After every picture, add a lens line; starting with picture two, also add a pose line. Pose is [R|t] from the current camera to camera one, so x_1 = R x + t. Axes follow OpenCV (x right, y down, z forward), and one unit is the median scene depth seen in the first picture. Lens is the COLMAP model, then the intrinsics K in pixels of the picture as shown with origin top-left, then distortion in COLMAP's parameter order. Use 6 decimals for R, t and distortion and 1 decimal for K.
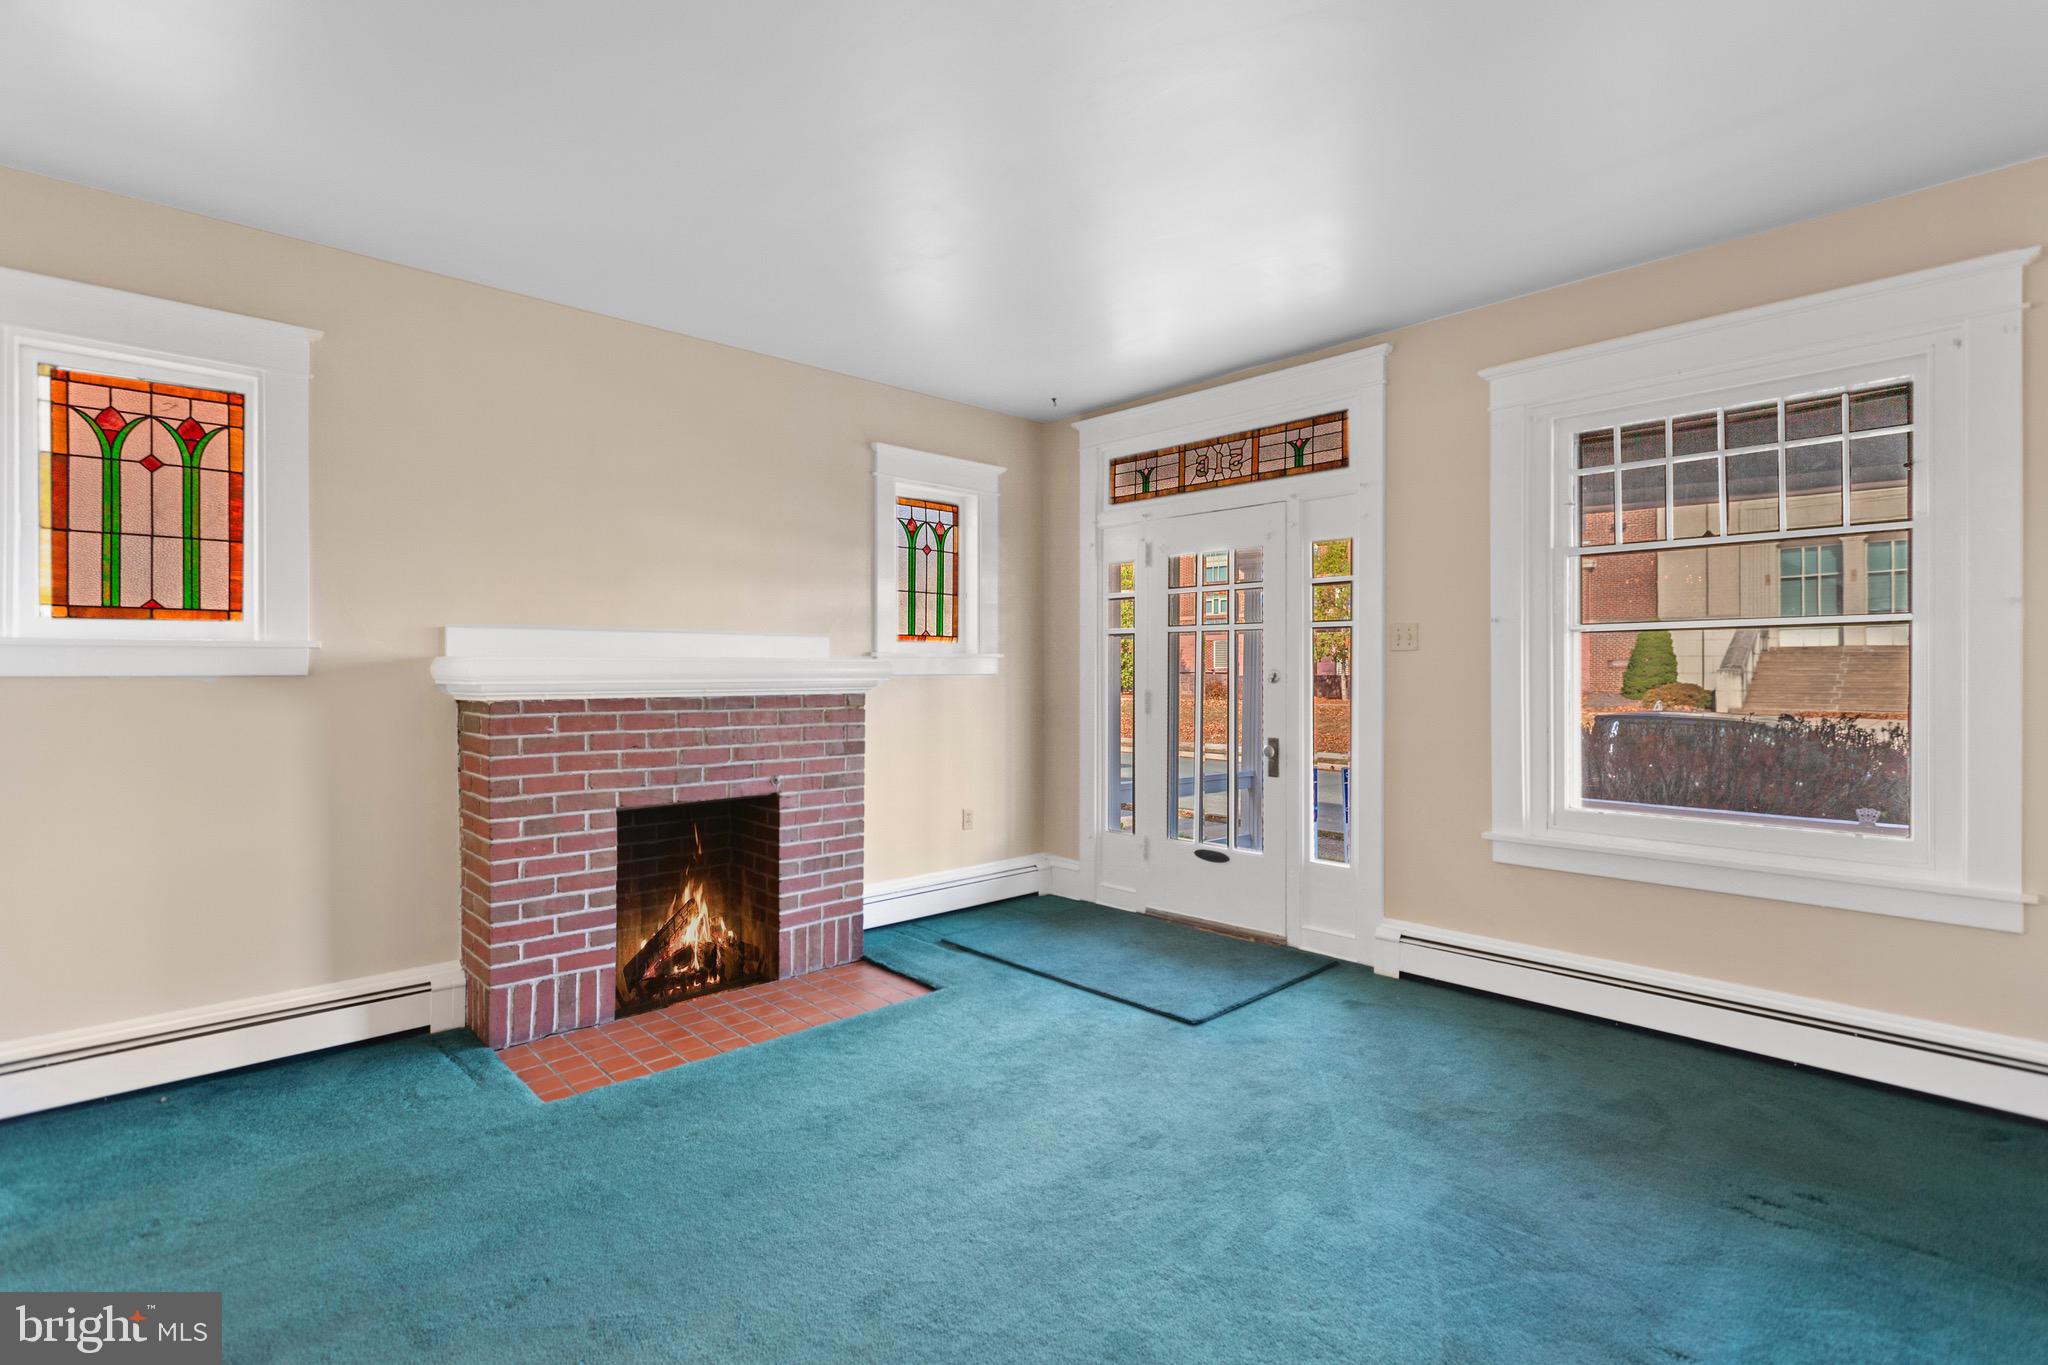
lens RADIAL K [[984.2, 0, 998.2], [0, 984.2, 672.2], [0, 0, 1]] dist [0.000776, 0.000062]
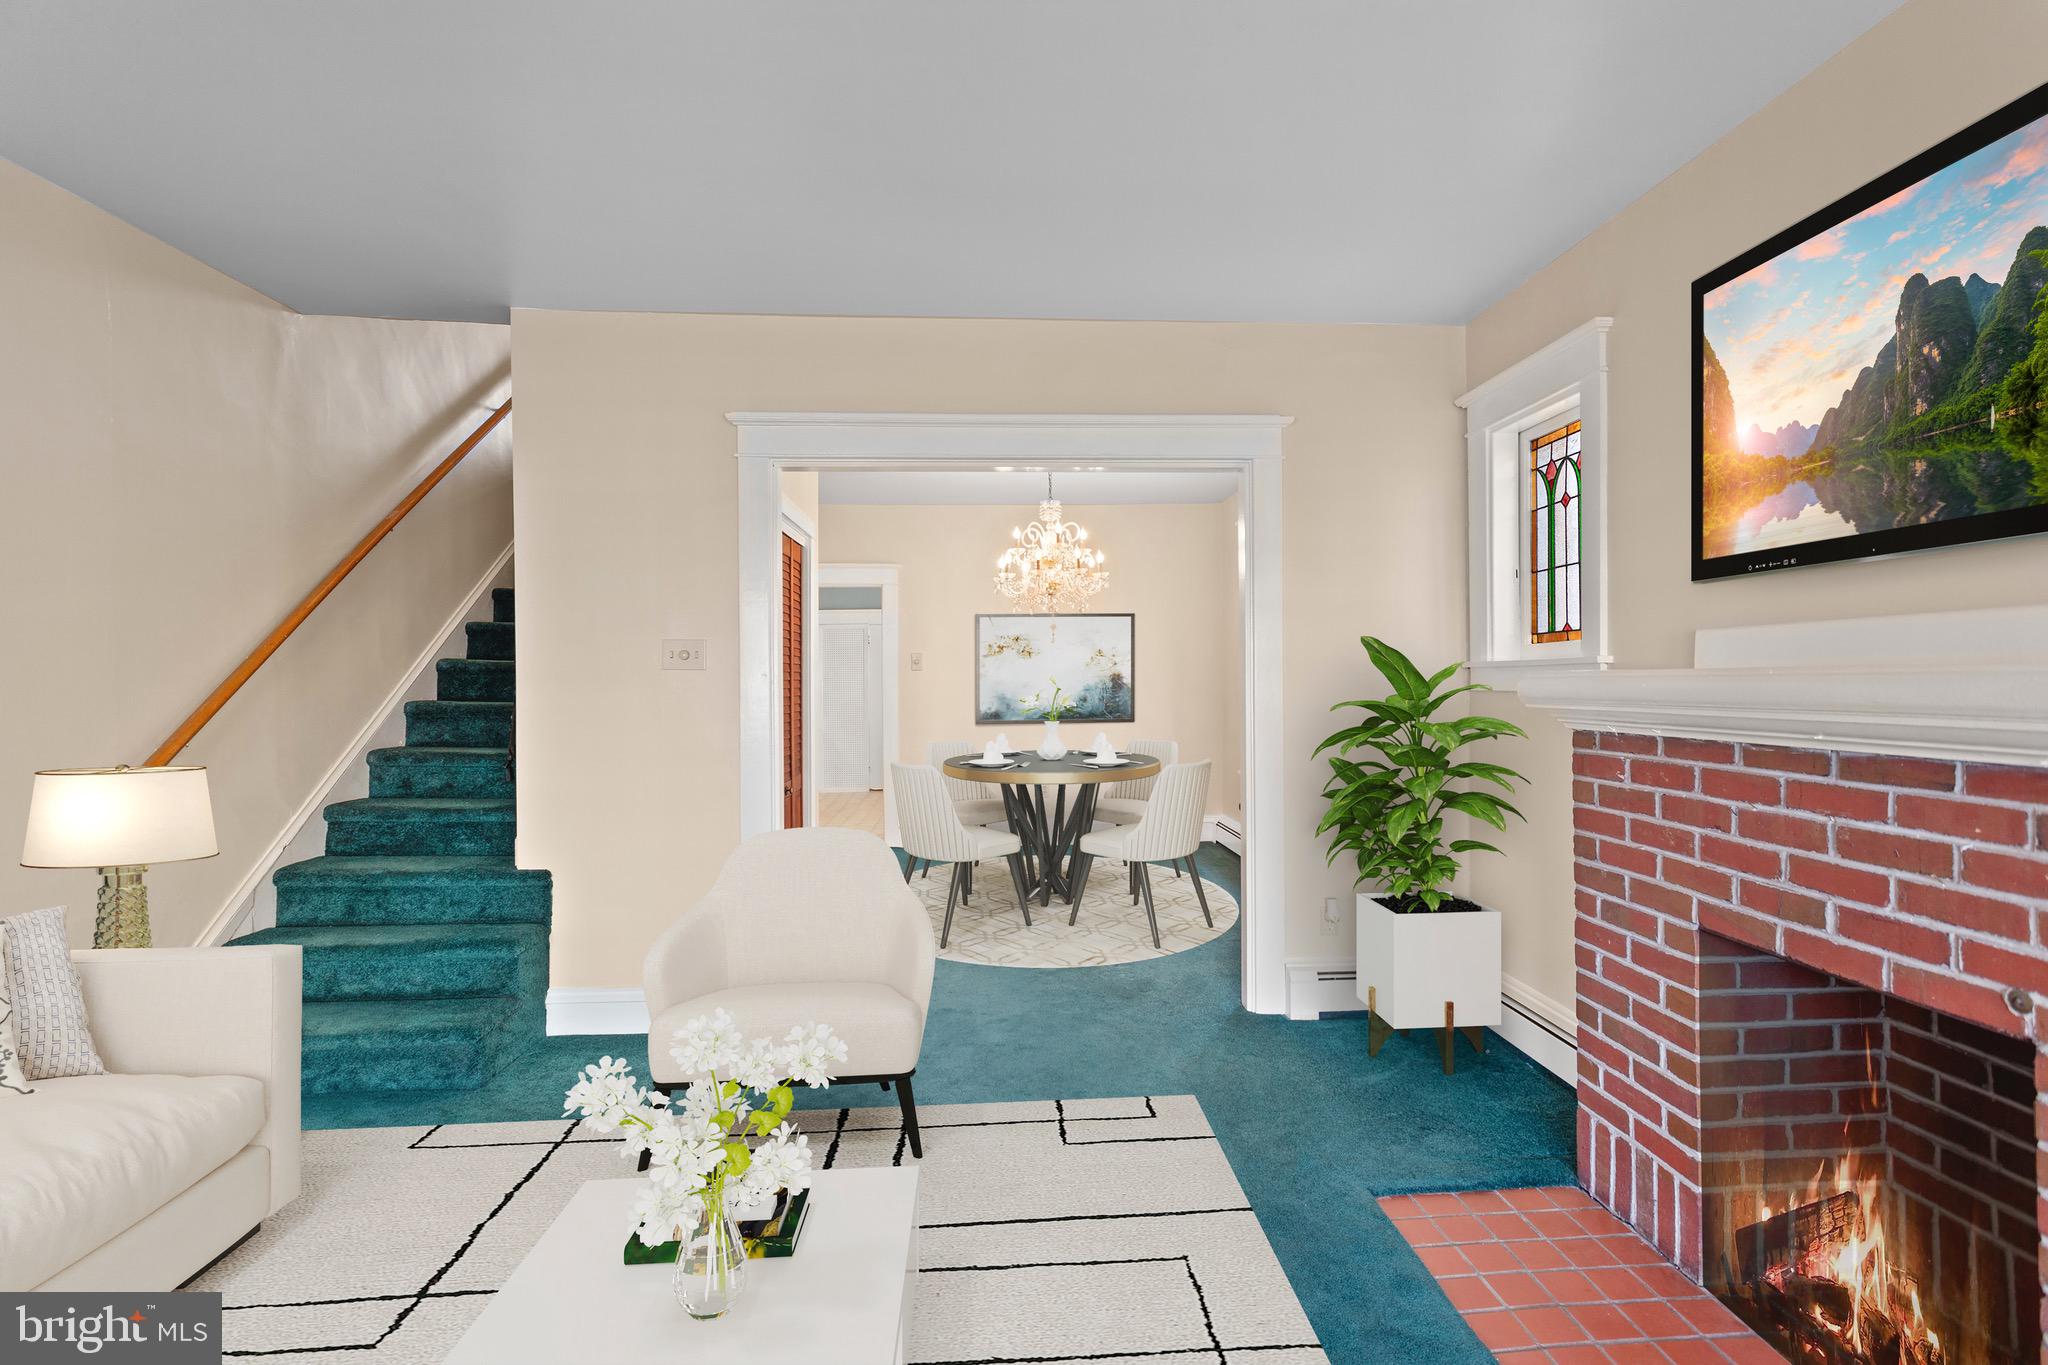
lens RADIAL K [[984.2, 0, 998.2], [0, 984.2, 672.2], [0, 0, 1]] dist [0.000776, 0.000062]
pose [[-0.664068, -0.005439, -0.747653, 0.384171], [-0.000161, 0.999975, -0.007131, -0.010827], [0.747673, -0.004615, -0.664052, 1.244807]]
